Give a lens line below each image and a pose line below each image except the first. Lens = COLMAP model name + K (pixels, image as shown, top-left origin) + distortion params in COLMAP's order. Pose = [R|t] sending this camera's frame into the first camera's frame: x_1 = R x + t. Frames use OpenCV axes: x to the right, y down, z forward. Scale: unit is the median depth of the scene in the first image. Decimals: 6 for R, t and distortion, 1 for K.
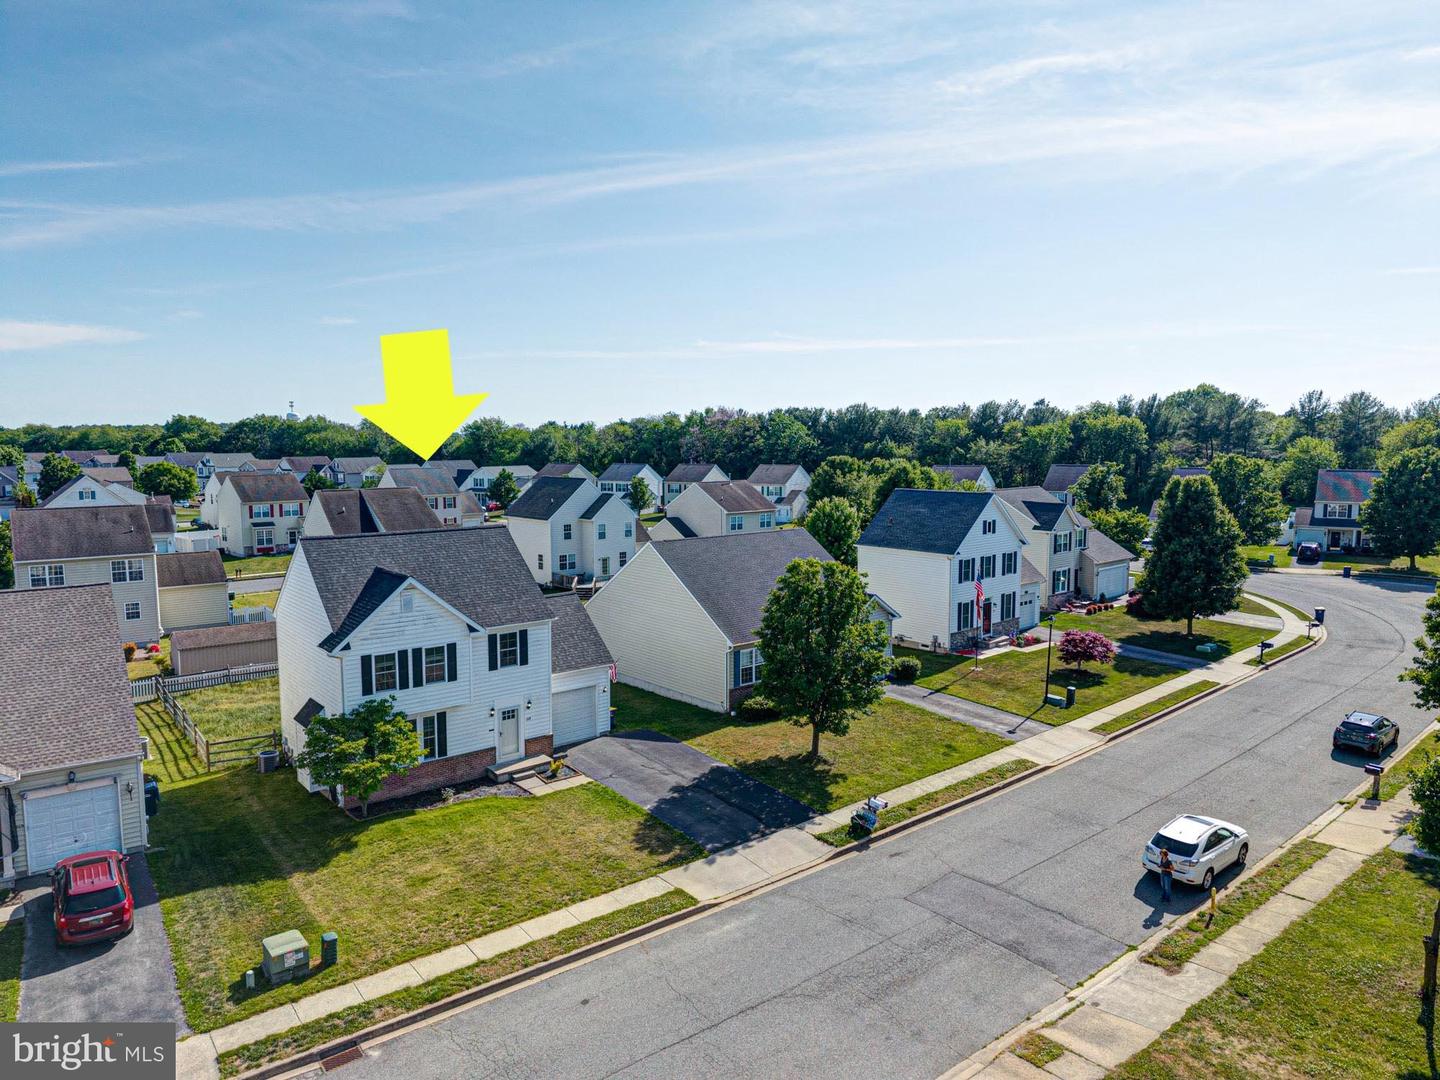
lens RADIAL K [[963.4, 0, 720.0], [0, 963.4, 540.0], [0, 0, 1]] dist [0.066713, -0.077609]
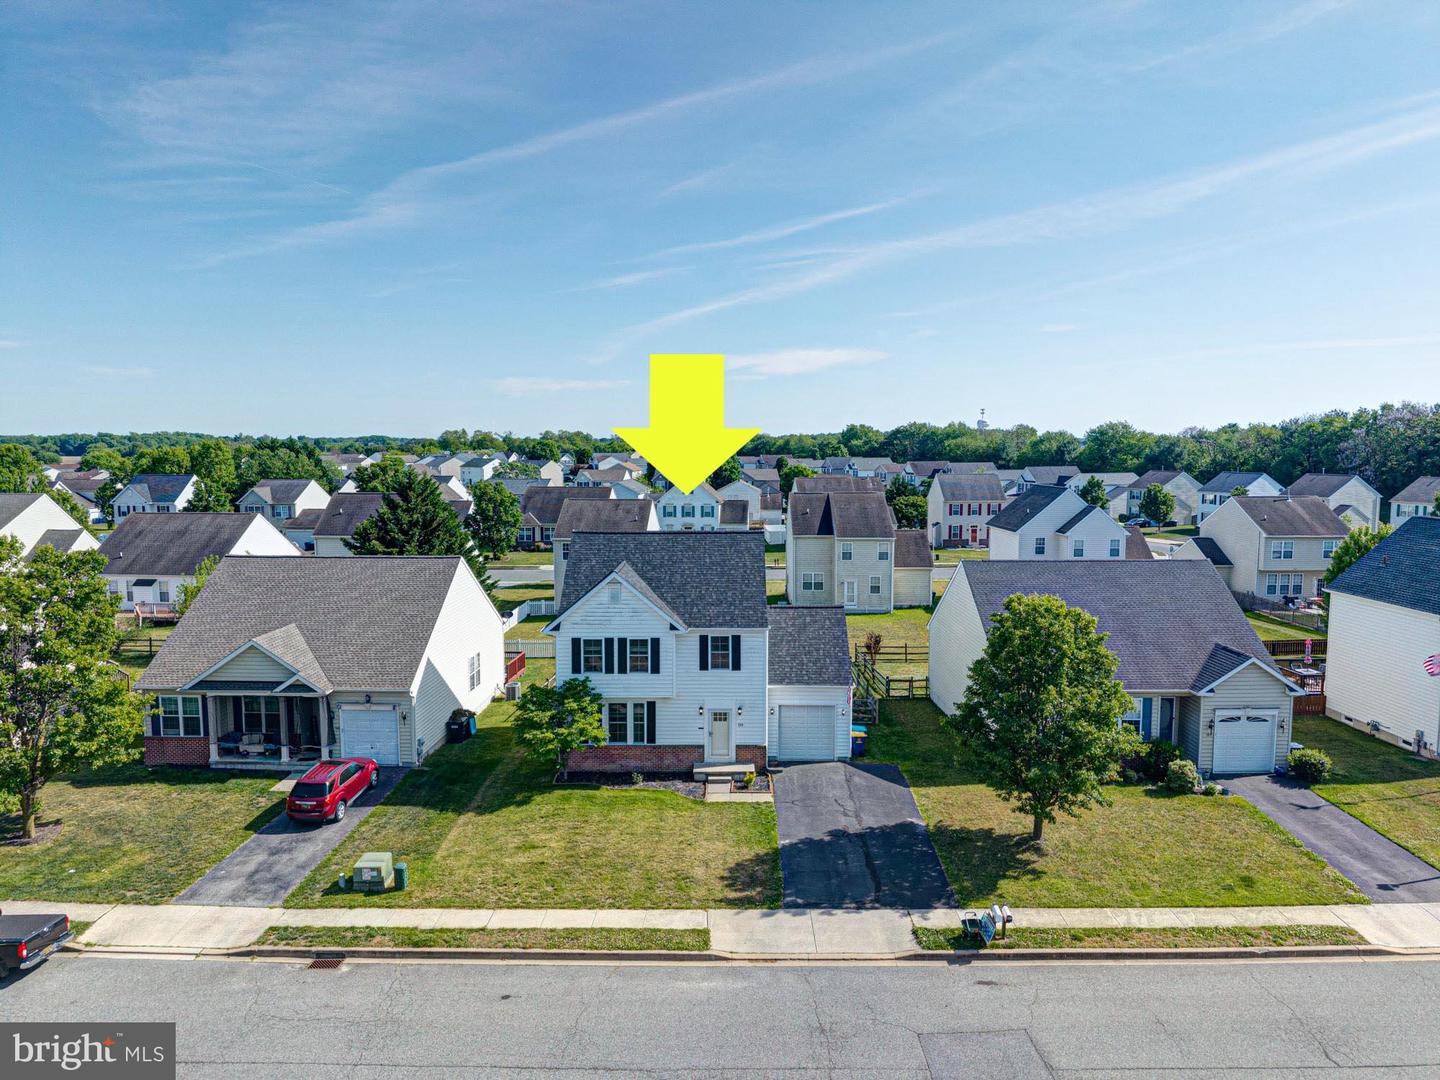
lens RADIAL K [[966.8, 0, 725.6], [0, 966.8, 533.2], [0, 0, 1]] dist [0.053469, -0.052569]
pose [[0.768627, 0.059872, -0.636889, 0.435840], [-0.067843, 0.997625, 0.011907, -0.024287], [0.636089, 0.034056, 0.770864, 0.227093]]
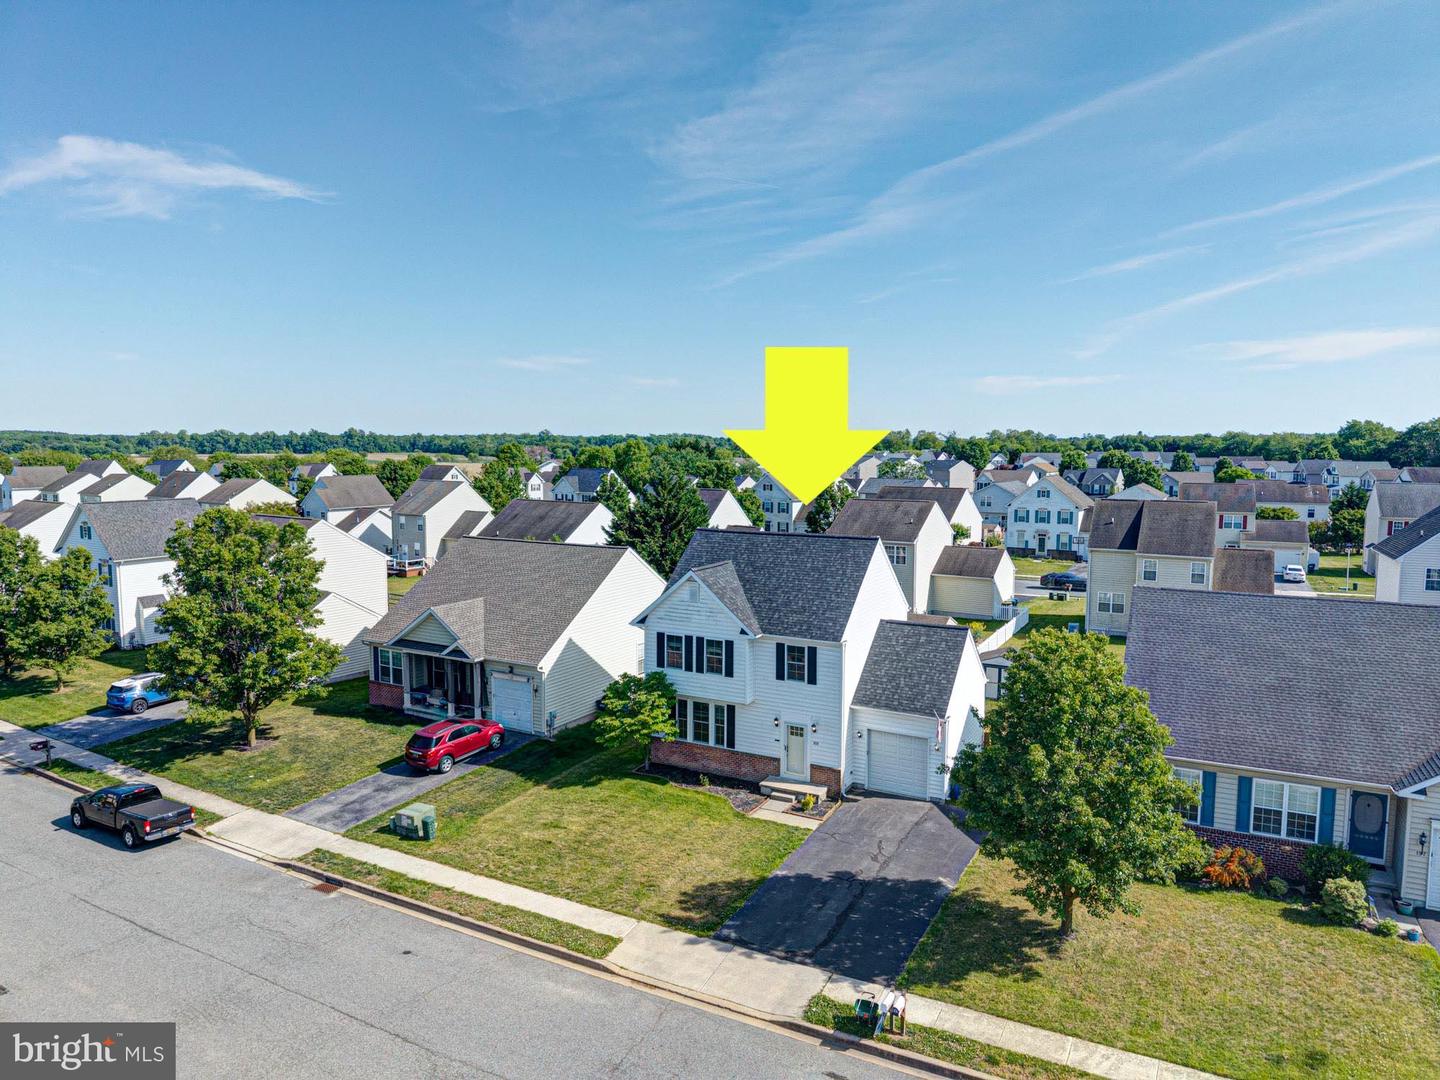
lens RADIAL K [[967.3, 0, 717.9], [0, 967.3, 569.5], [0, 0, 1]] dist [0.089926, -0.121488]
pose [[0.381765, 0.122303, -0.916132, 0.627330], [-0.102774, 0.990677, 0.089428, -0.055785], [0.918527, 0.060014, 0.390776, 0.572211]]
